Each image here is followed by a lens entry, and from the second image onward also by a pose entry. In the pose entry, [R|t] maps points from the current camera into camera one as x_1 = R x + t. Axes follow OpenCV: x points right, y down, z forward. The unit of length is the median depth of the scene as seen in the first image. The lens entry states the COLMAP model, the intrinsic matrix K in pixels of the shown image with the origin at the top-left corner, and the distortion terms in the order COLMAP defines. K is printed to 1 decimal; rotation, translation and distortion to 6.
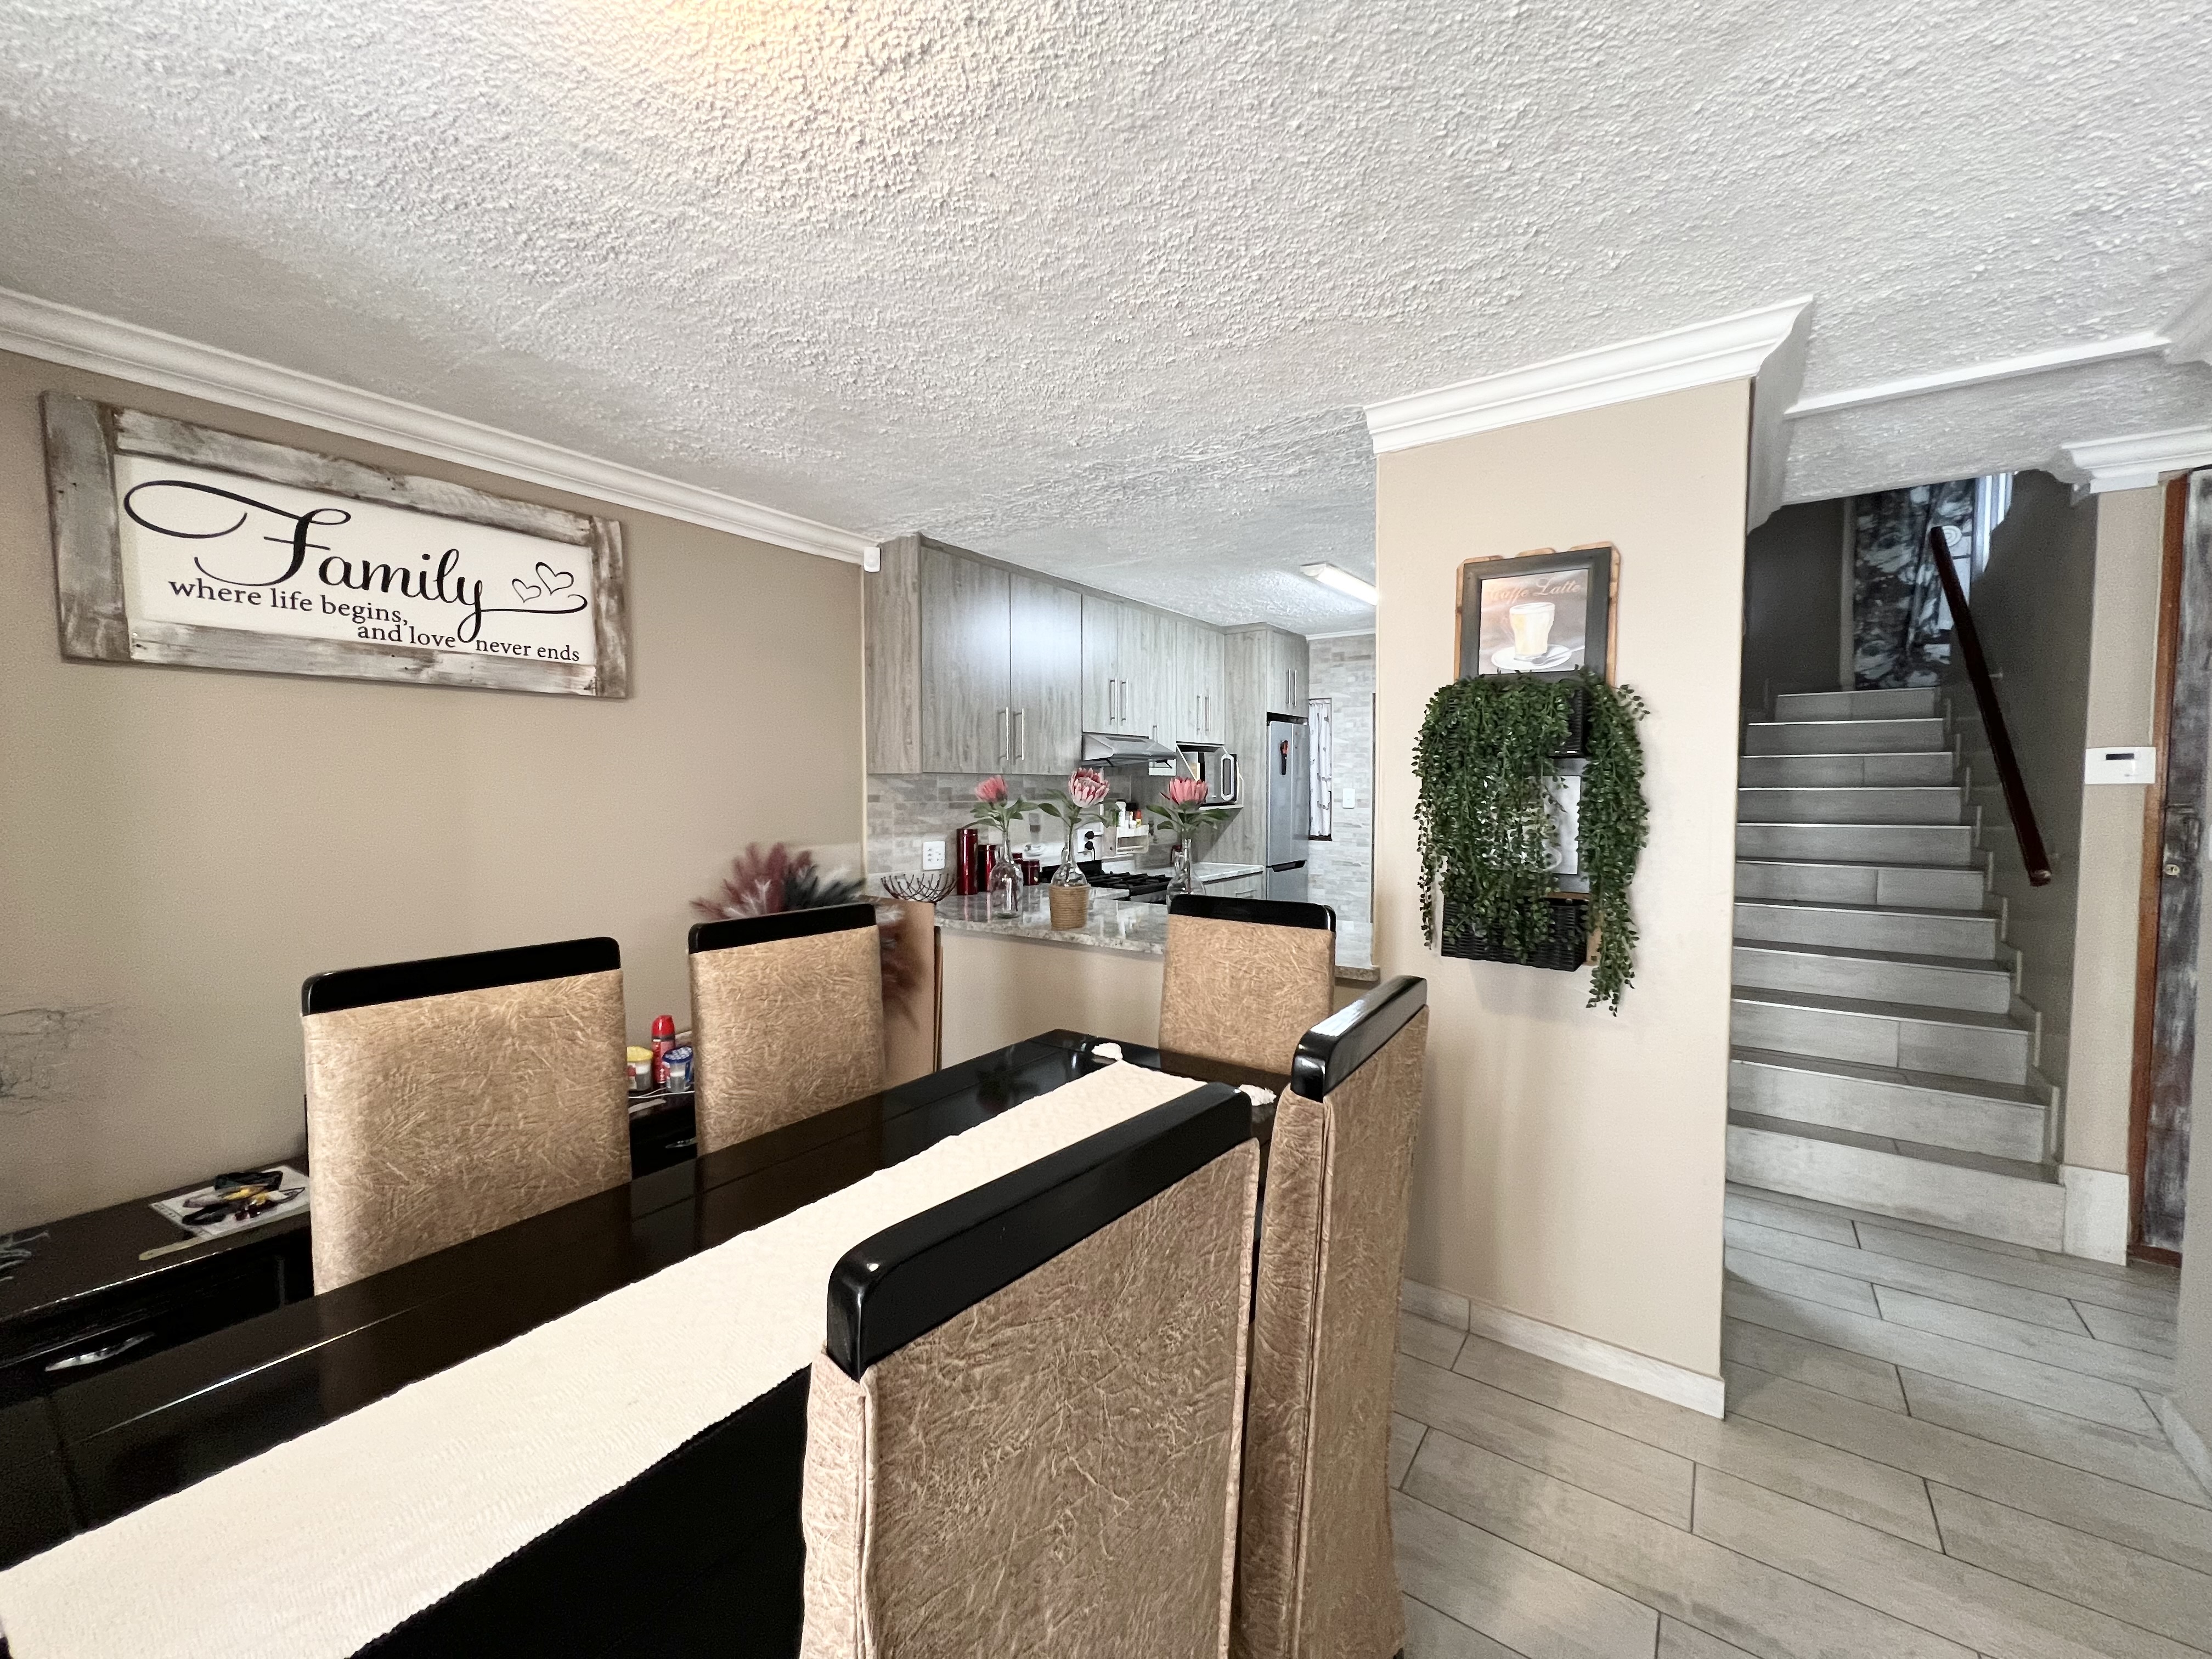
lens RADIAL K [[877.9, 0, 1097.5], [0, 877.9, 819.6], [0, 0, 1]] dist [-0.001763, 0.000155]
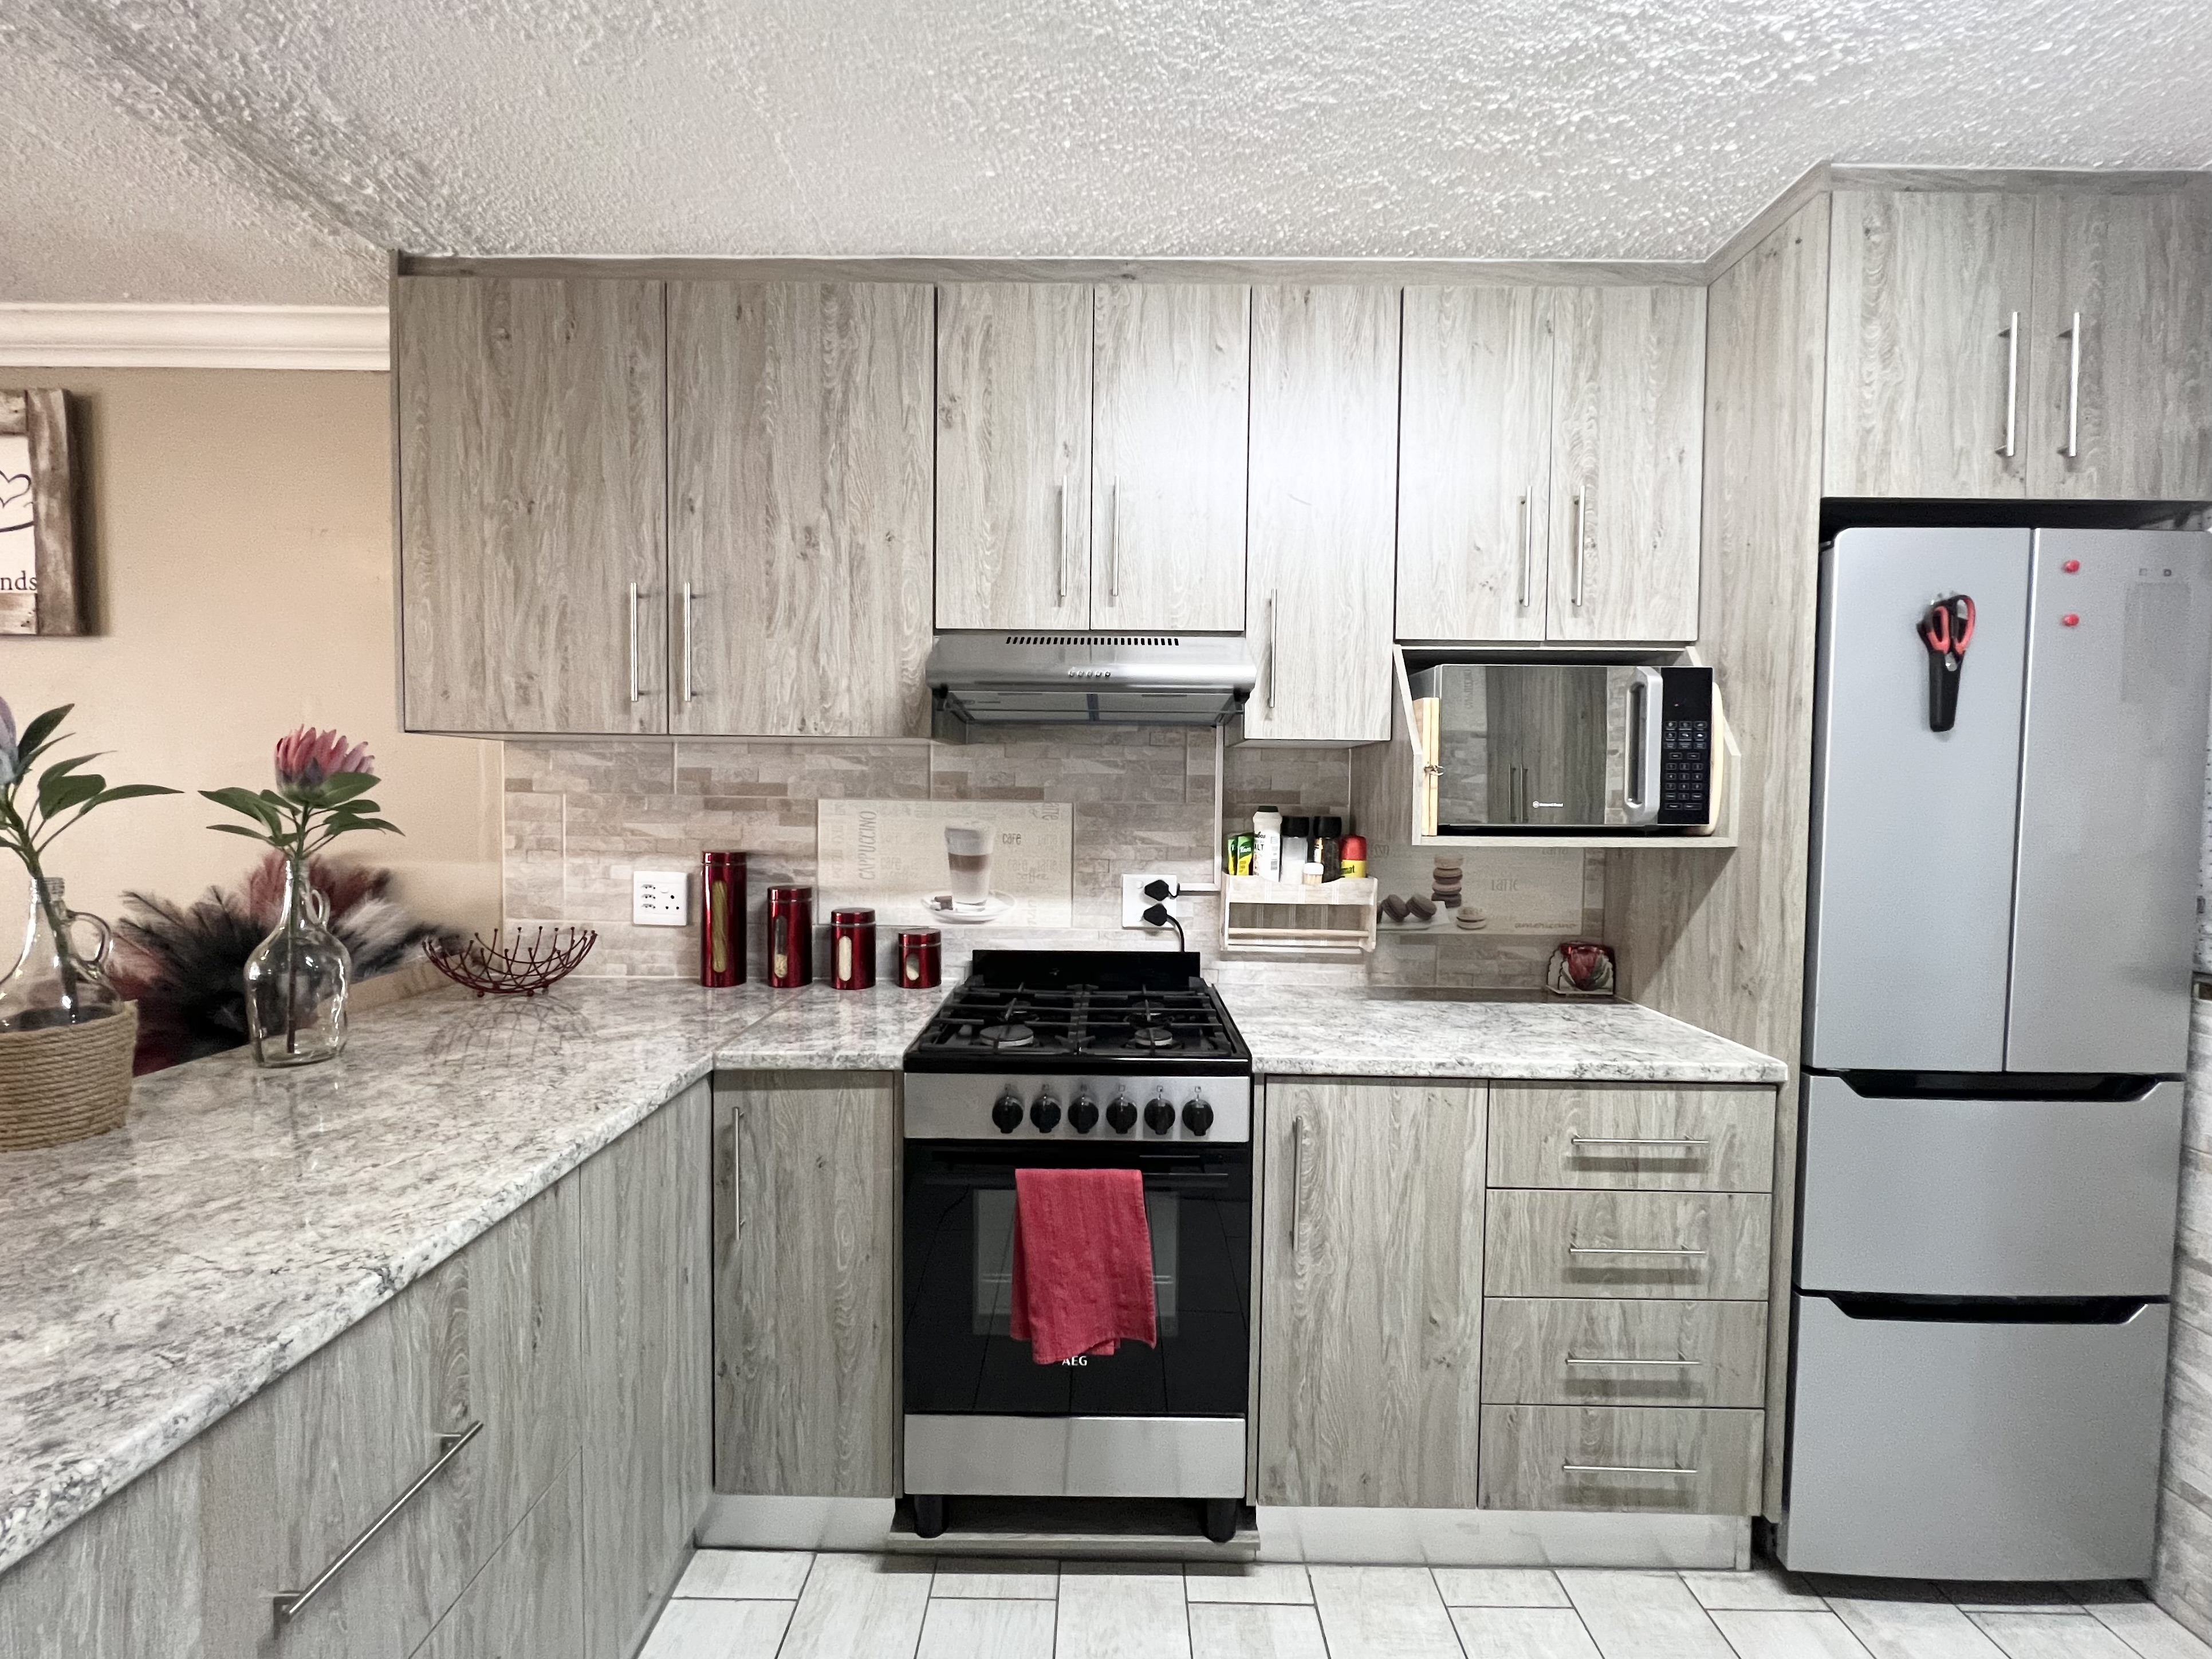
lens RADIAL K [[916.1, 0, 1105.6], [0, 916.1, 823.6], [0, 0, 1]] dist [-0.004059, 0.001107]
pose [[0.577831, 0.037933, -0.815275, 0.394145], [-0.045393, 0.998867, 0.014302, -0.022353], [0.814893, 0.028744, 0.578898, 0.873879]]
